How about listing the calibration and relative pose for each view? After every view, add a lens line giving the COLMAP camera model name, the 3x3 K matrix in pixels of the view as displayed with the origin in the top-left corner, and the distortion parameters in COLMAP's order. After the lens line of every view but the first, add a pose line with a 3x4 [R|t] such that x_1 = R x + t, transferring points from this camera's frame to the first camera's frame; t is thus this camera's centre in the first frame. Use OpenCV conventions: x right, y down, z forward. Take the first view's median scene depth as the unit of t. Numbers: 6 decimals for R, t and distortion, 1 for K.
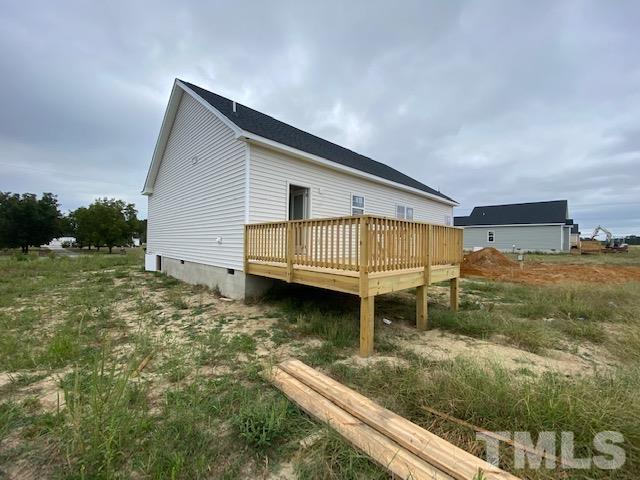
lens RADIAL K [[254.8, 0, 320.0], [0, 254.8, 240.0], [0, 0, 1]] dist [0.000247, -0.009640]
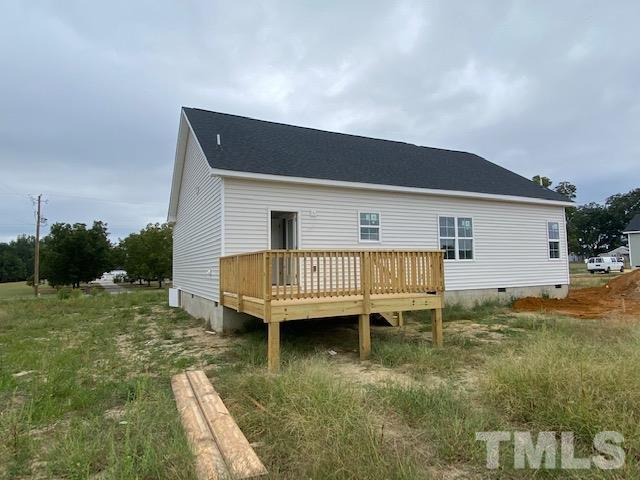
lens RADIAL K [[377.5, 0, 320.0], [0, 377.5, 240.0], [0, 0, 1]] dist [0.008977, 0.000395]
pose [[0.953951, -0.059575, -0.293987, 0.428154], [0.041859, 0.996928, -0.066196, -0.009919], [0.297027, 0.050841, 0.953514, -0.263814]]
